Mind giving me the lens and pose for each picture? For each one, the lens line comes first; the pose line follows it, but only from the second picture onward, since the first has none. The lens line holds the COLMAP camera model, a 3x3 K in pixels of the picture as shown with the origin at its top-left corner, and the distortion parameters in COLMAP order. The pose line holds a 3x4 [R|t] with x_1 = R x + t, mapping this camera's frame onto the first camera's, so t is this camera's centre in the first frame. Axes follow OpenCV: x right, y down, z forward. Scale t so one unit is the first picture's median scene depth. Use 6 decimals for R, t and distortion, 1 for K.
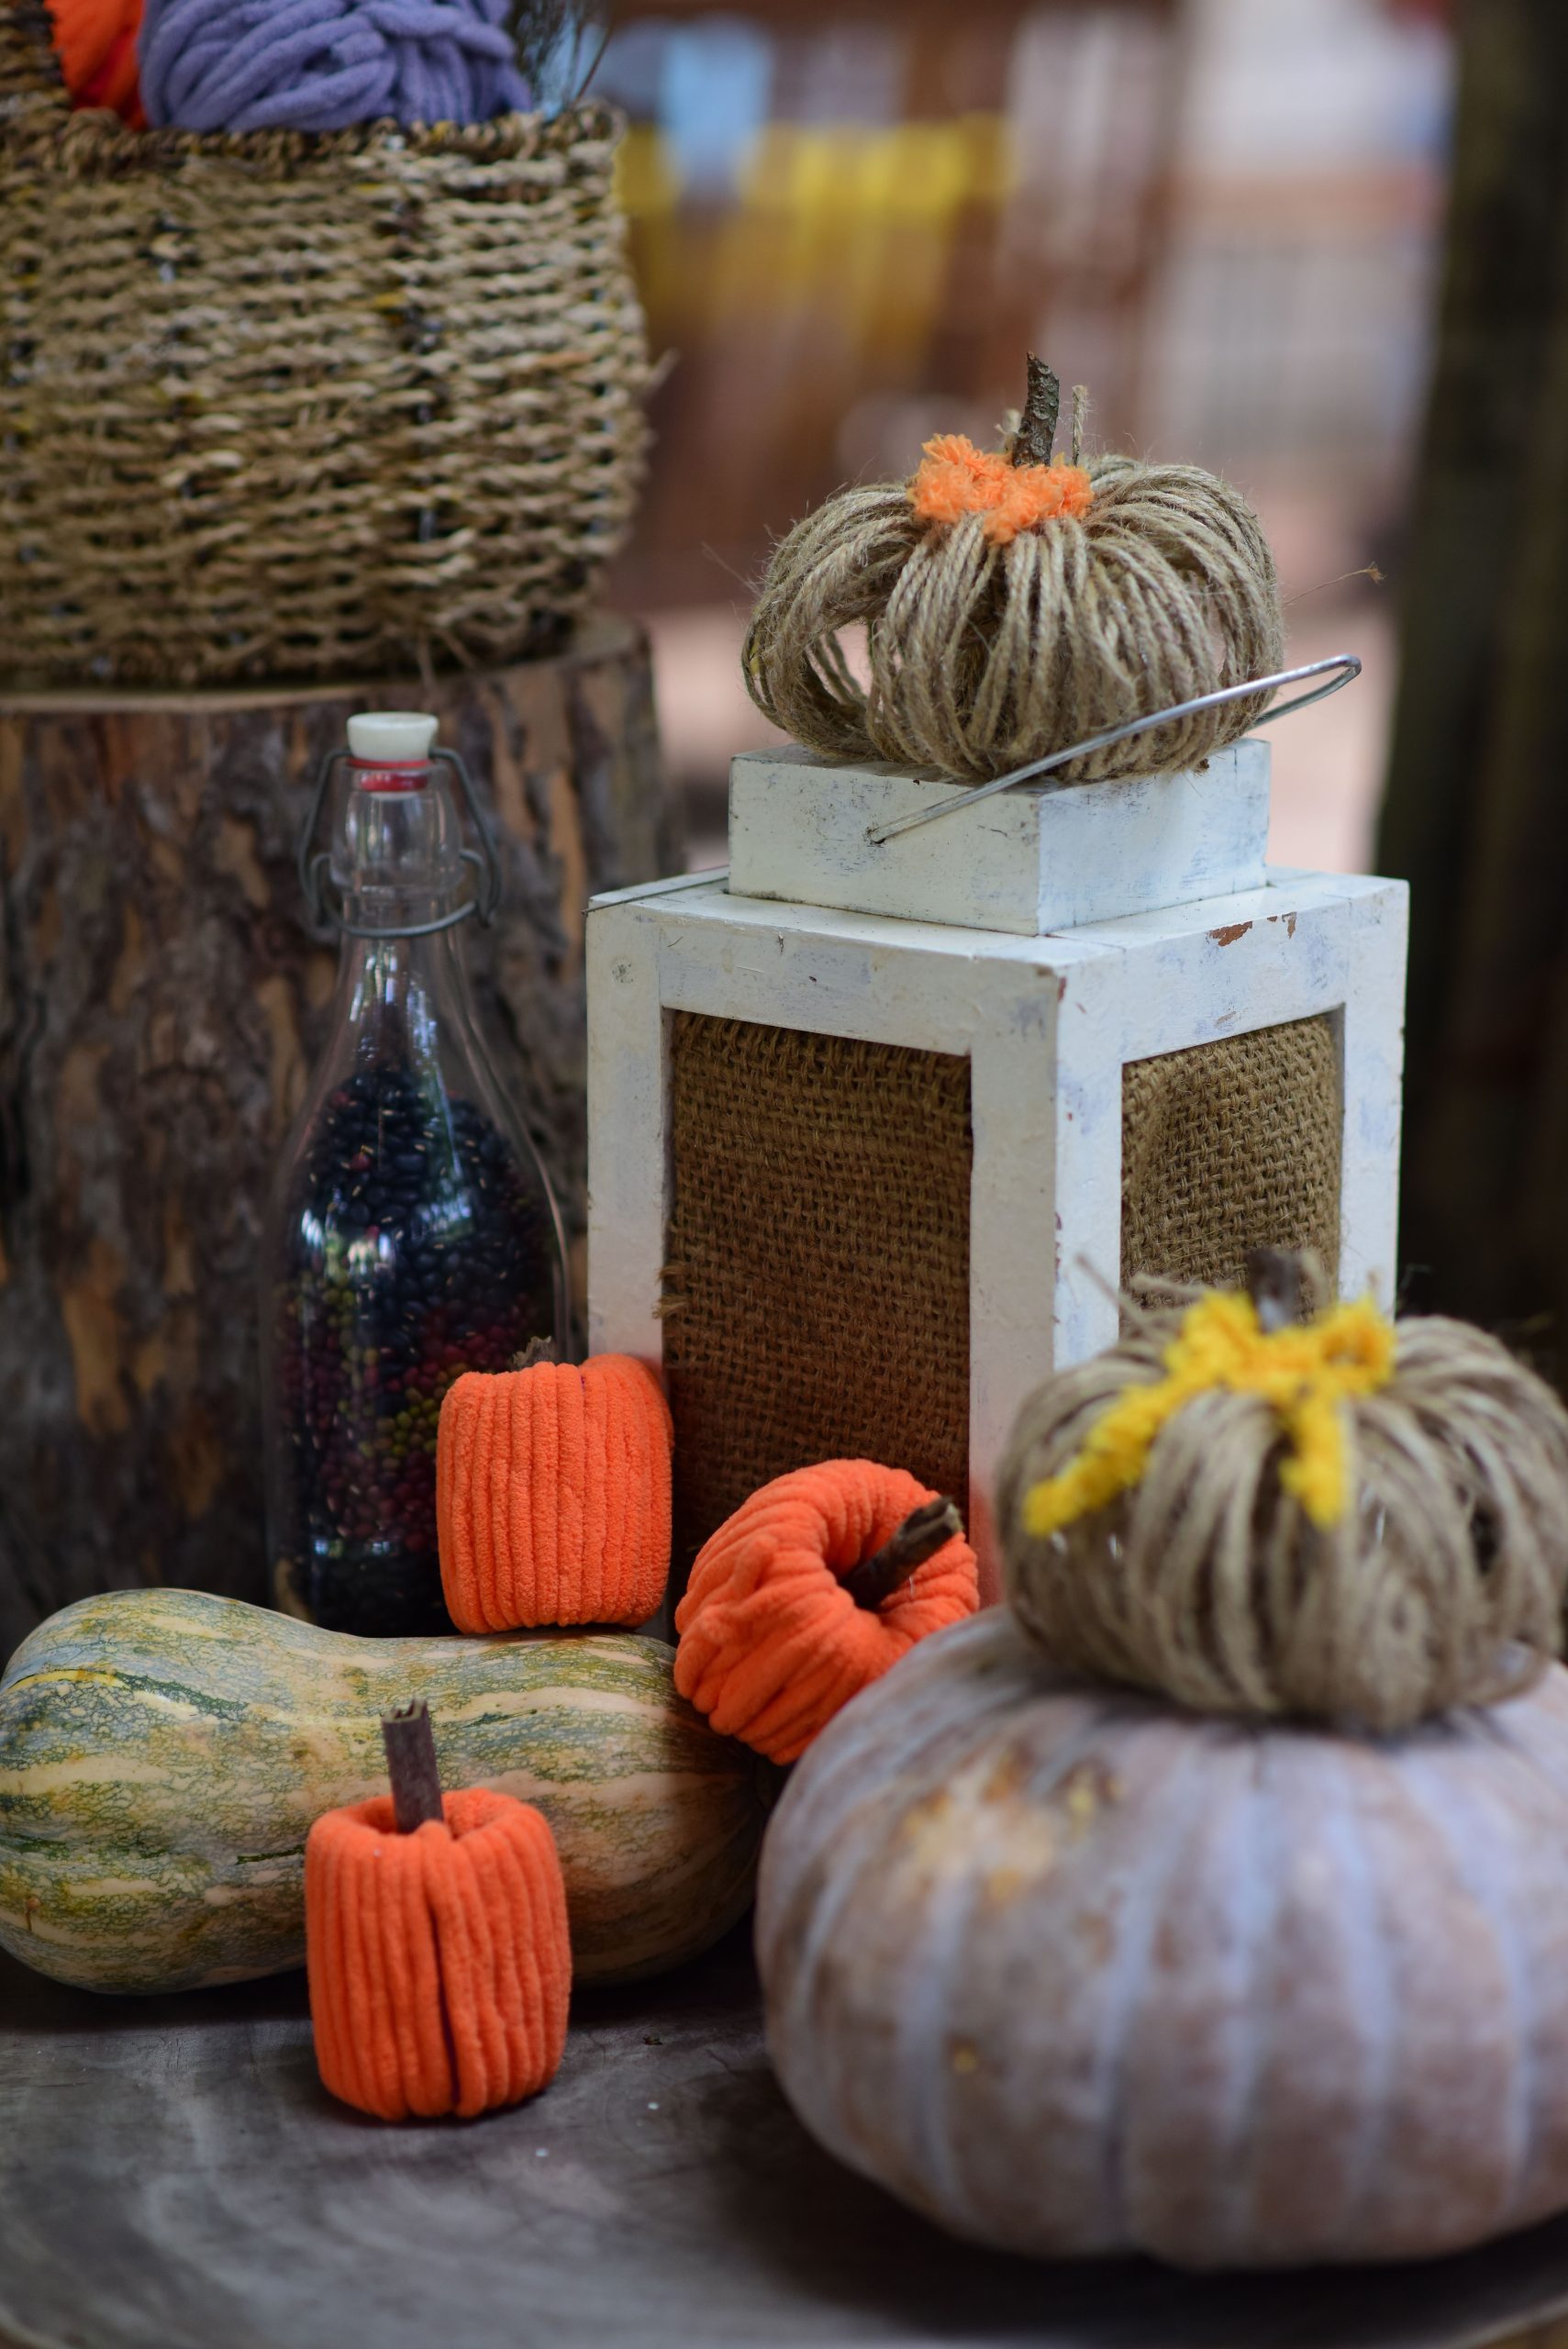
lens RADIAL K [[4162.6, 0, 782.7], [0, 4162.6, 1075.4], [0, 0, 1]] dist [0.004980, 0.417061]
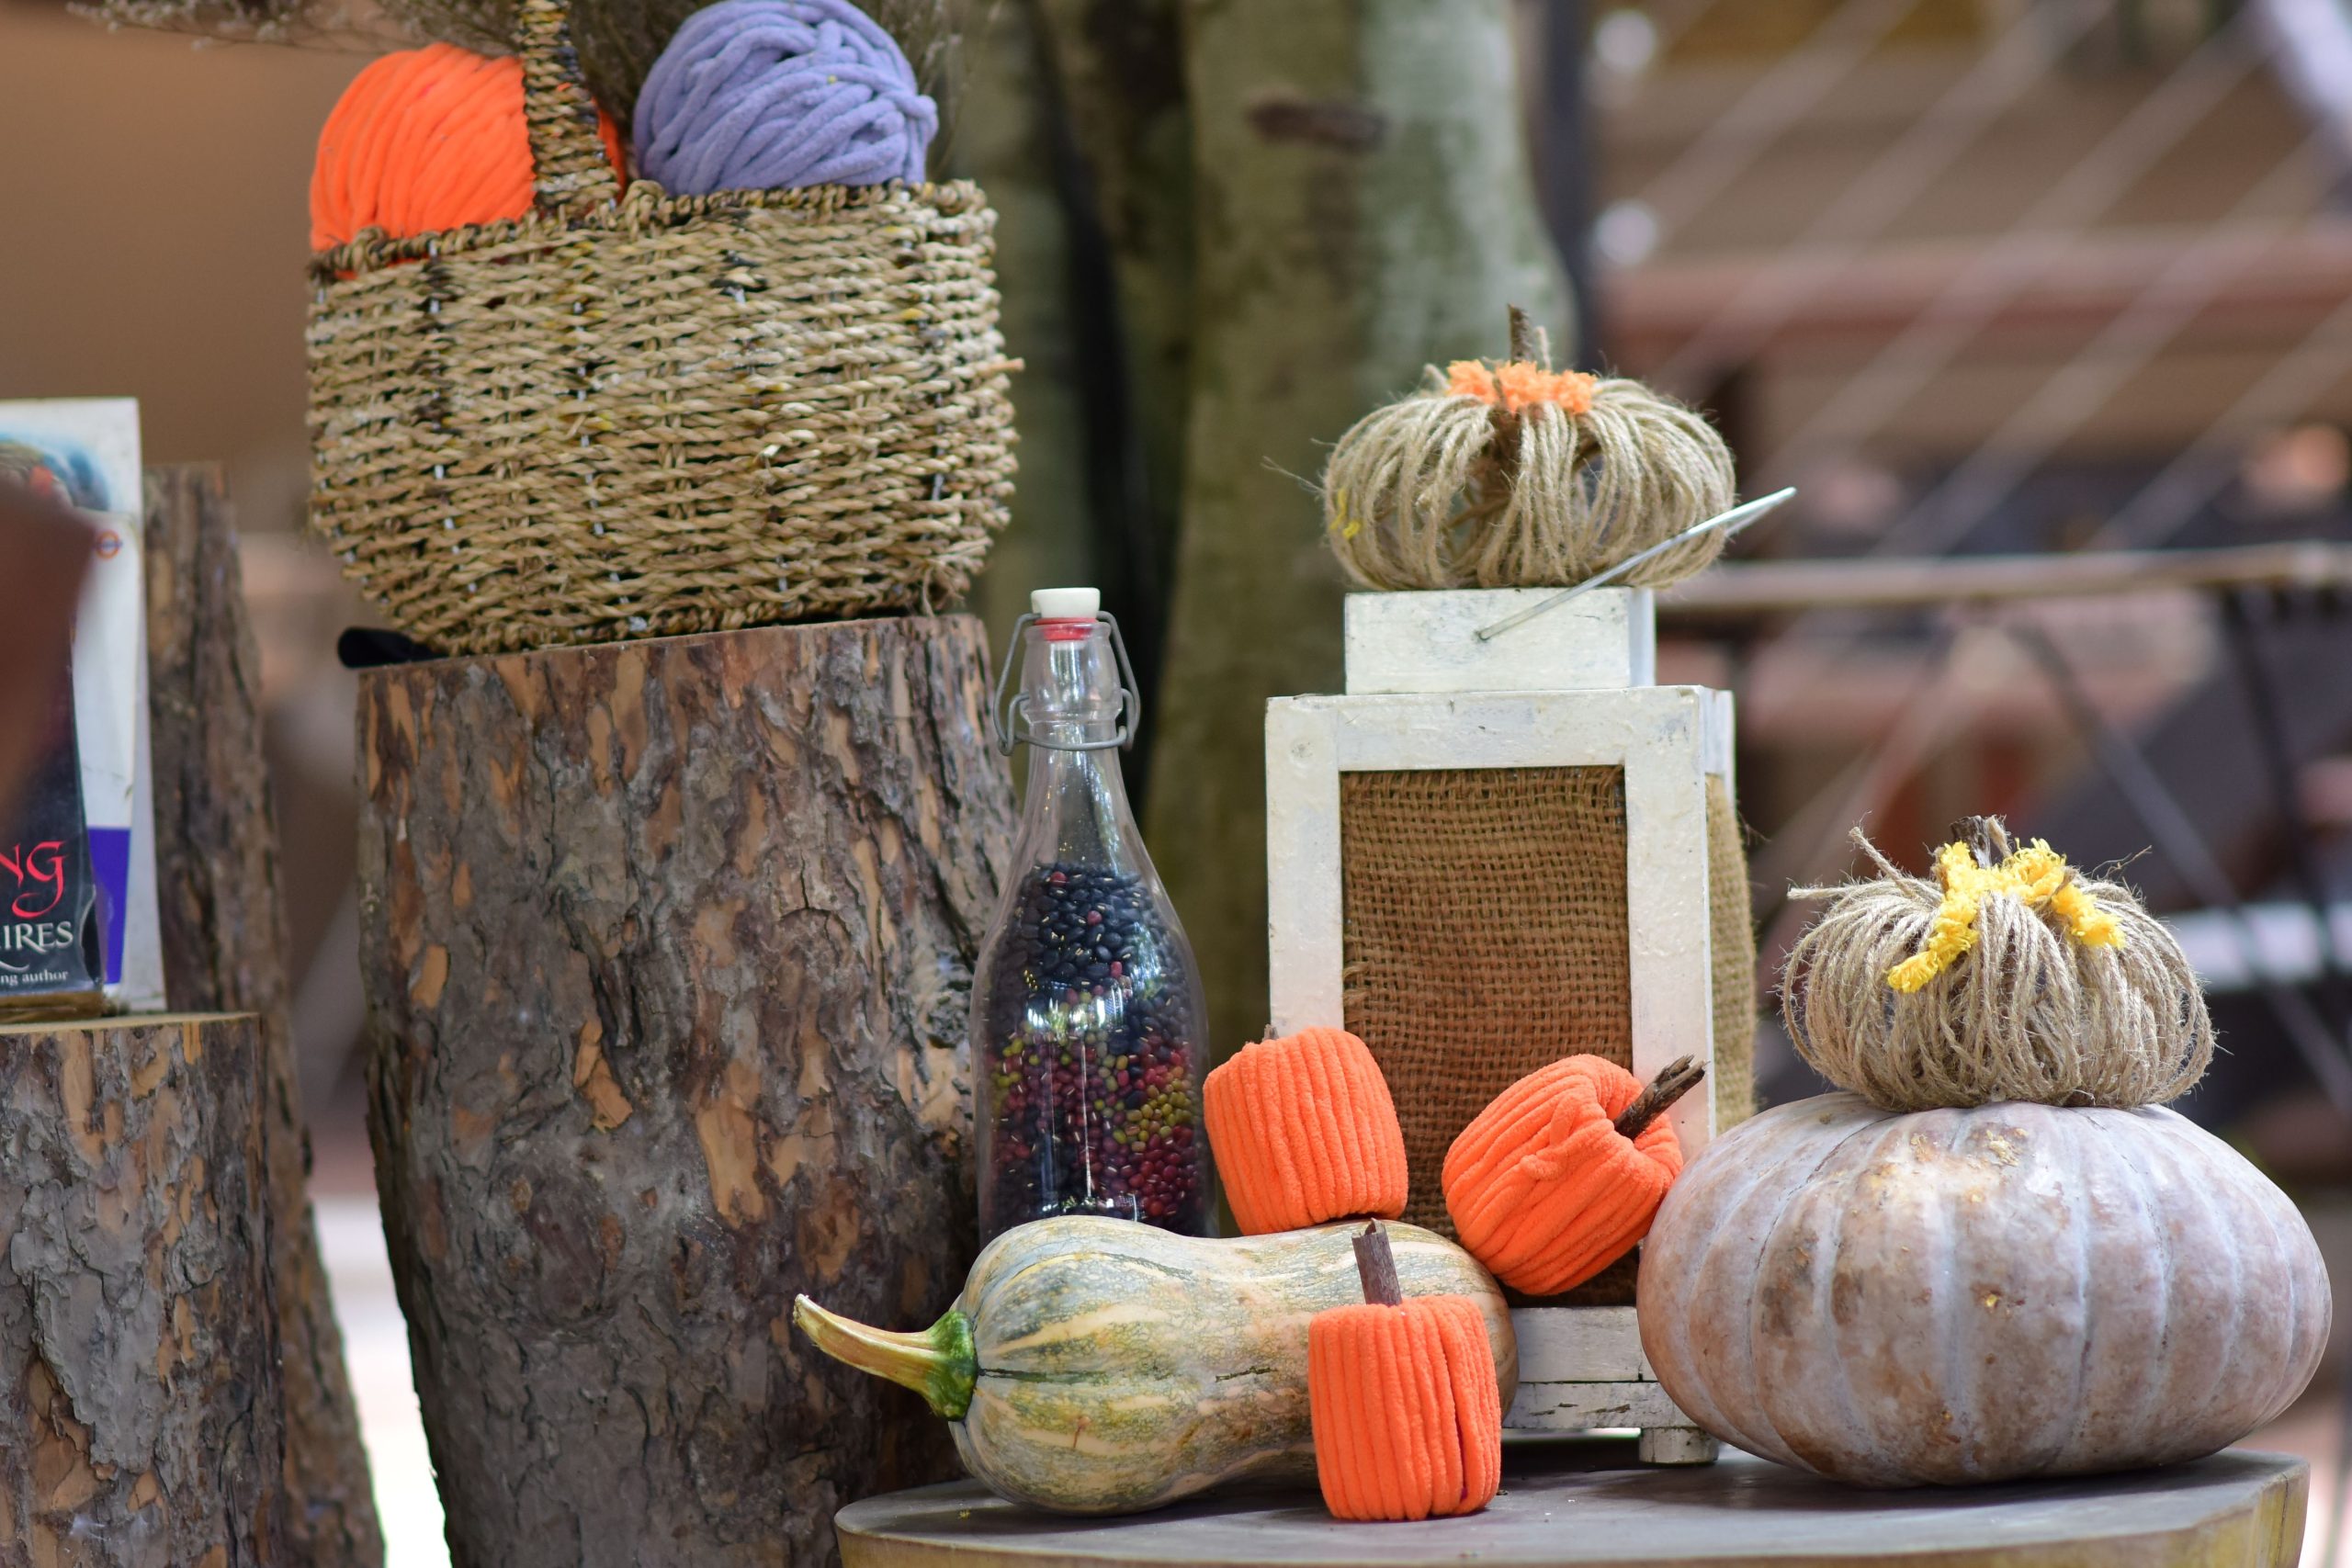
lens RADIAL K [[4167.7, 0, 1176.0], [0, 4167.7, 784.0], [0, 0, 1]] dist [0.004980, 0.417061]
pose [[0.943924, -0.055305, 0.325499, -0.447850], [0.104690, 0.985133, -0.136210, 0.143490], [-0.313127, 0.162648, 0.935680, -0.214315]]
